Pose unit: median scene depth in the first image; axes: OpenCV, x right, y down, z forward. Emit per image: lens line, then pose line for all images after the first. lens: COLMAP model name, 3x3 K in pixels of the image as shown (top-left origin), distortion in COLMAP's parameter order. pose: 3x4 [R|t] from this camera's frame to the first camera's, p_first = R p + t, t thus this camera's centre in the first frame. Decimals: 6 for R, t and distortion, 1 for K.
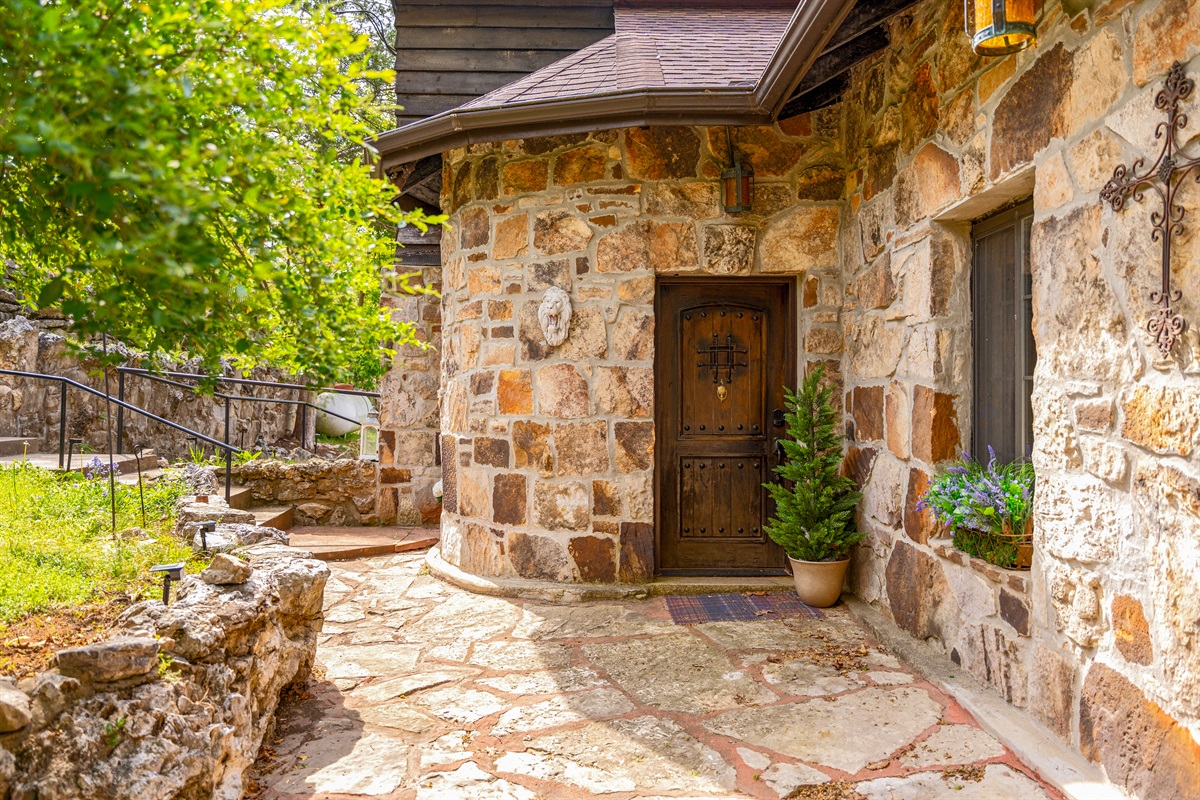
lens RADIAL K [[874.5, 0, 600.0], [0, 874.5, 400.0], [0, 0, 1]] dist [0.000720, 0.000196]
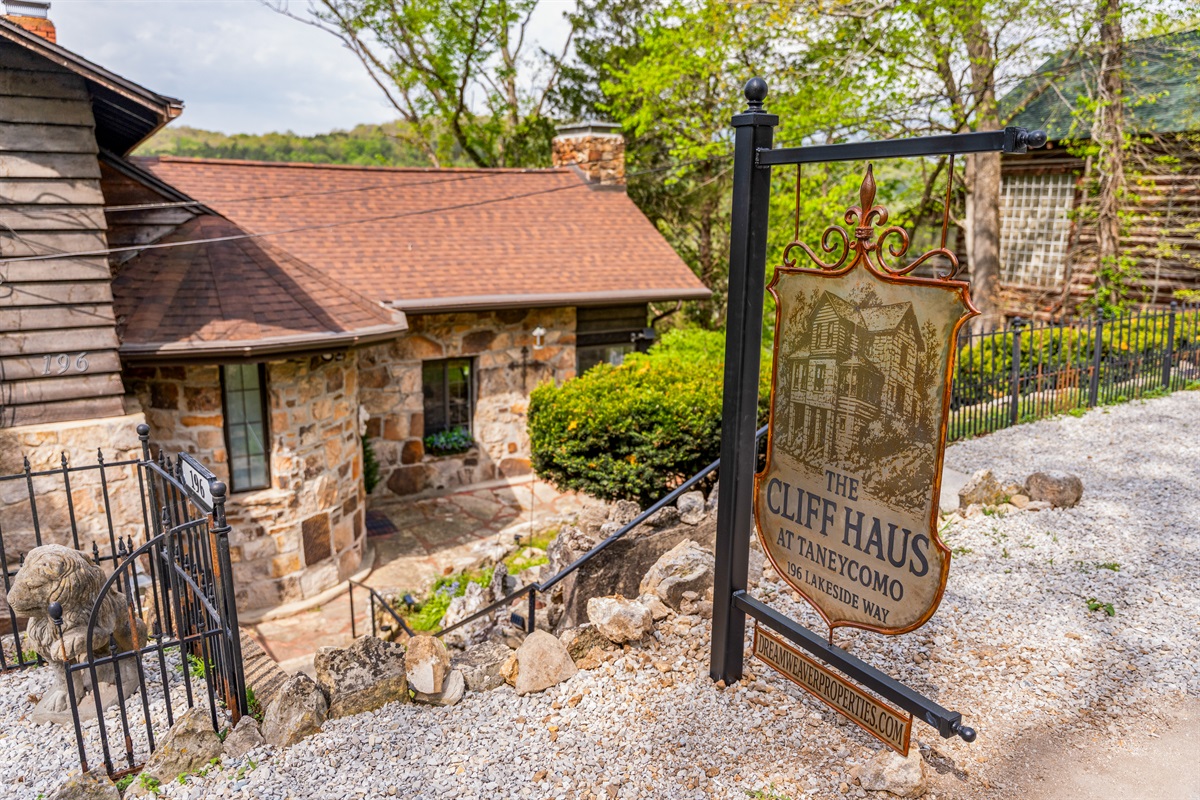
lens RADIAL K [[777.8, 0, 600.0], [0, 777.8, 400.0], [0, 0, 1]] dist [0.003311, 0.002236]
pose [[-0.519236, -0.199416, 0.831040, -2.658632], [-0.017287, 0.974648, 0.223076, -0.814808], [-0.854456, 0.101462, -0.509520, 2.205606]]
